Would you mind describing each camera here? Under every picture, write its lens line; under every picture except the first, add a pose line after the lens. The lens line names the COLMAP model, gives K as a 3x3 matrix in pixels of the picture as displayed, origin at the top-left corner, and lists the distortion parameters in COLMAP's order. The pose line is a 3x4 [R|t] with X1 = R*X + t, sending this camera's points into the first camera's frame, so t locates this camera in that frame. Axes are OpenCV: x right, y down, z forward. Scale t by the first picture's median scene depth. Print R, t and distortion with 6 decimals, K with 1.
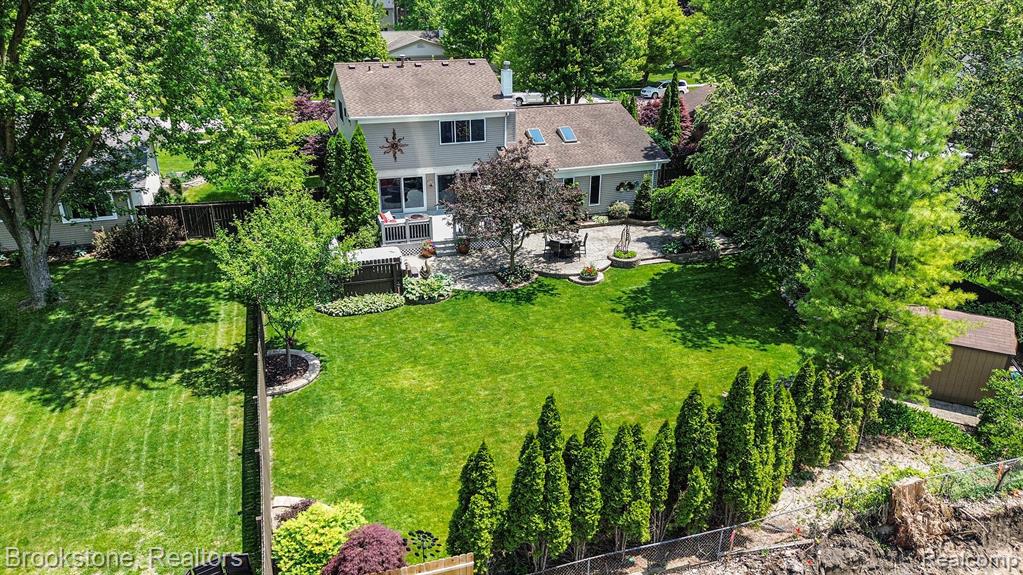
lens RADIAL K [[739.9, 0, 511.5], [0, 739.9, 287.5], [0, 0, 1]] dist [0.055855, -0.055394]
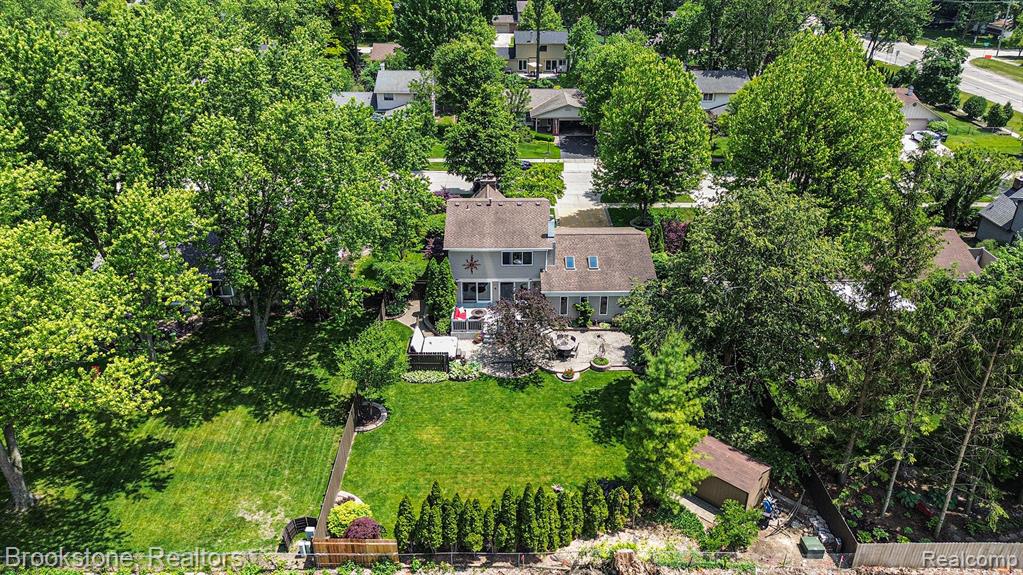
lens RADIAL K [[739.9, 0, 511.5], [0, 739.9, 287.5], [0, 0, 1]] dist [0.055855, -0.055394]
pose [[0.956010, 0.135386, -0.260224, 0.472010], [-0.118626, 0.989780, 0.079142, -0.392300], [0.268279, -0.044791, 0.962299, -0.672446]]
